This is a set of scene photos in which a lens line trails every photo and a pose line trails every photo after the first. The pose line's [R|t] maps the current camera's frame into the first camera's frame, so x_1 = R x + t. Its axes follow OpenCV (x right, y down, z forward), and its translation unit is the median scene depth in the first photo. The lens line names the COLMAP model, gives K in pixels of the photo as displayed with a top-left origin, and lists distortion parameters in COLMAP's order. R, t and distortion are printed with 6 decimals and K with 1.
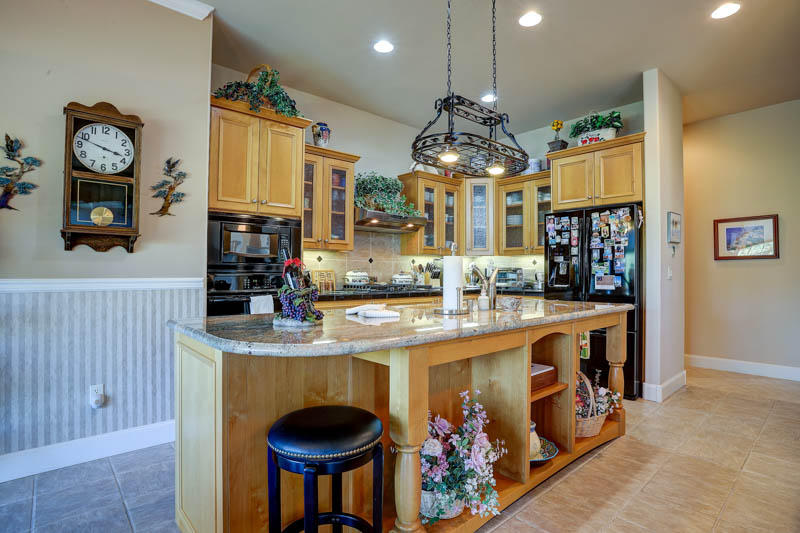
lens RADIAL K [[410.5, 0, 410.9], [0, 410.5, 268.1], [0, 0, 1]] dist [-0.038672, 0.007412]
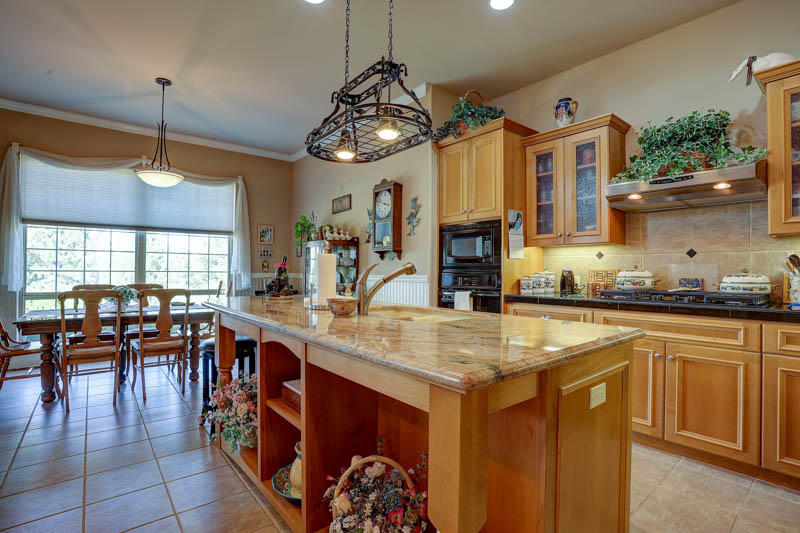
lens RADIAL K [[390.2, 0, 403.6], [0, 390.2, 268.3], [0, 0, 1]] dist [-0.035953, 0.004453]
pose [[-0.054292, -0.010812, -0.998467, 0.658103], [0.005906, 0.999920, -0.011148, 0.011099], [0.998508, -0.006502, -0.054224, 0.762805]]
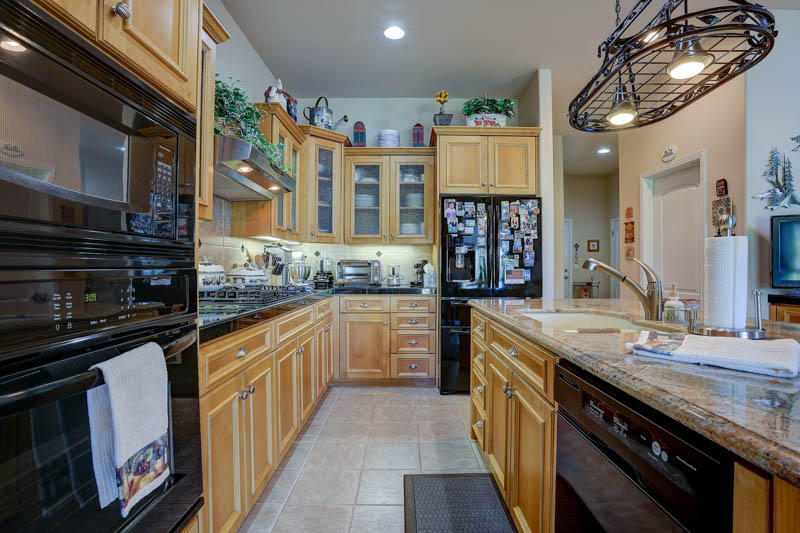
lens RADIAL K [[390.2, 0, 403.5], [0, 390.2, 264.3], [0, 0, 1]] dist [-0.035953, 0.004453]
pose [[0.673629, 0.004111, 0.739058, -0.371863], [-0.008946, 0.999957, 0.002592, 0.007684], [-0.739016, -0.008357, 0.673637, 0.596360]]
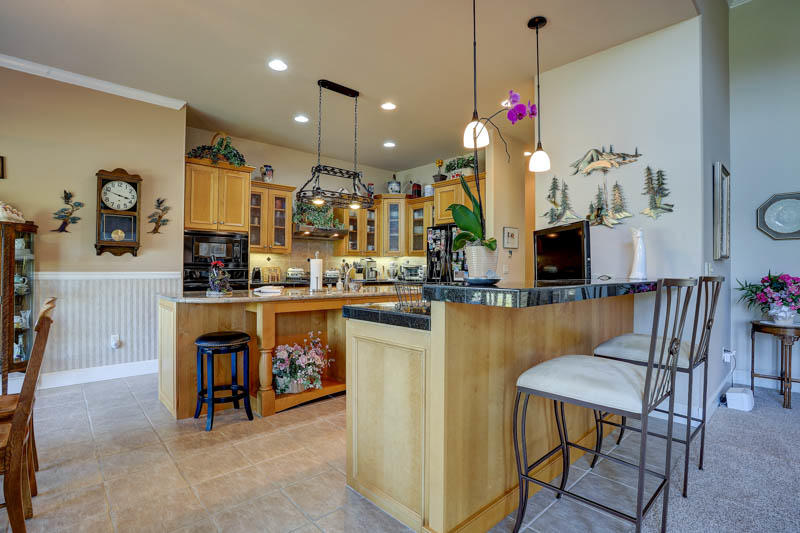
lens RADIAL K [[390.2, 0, 404.2], [0, 390.2, 267.4], [0, 0, 1]] dist [-0.035953, 0.004453]
pose [[0.999998, 0.000337, 0.001765, 0.284452], [-0.000347, 0.999985, 0.005403, -0.001451], [-0.001763, -0.005404, 0.999984, -0.403815]]
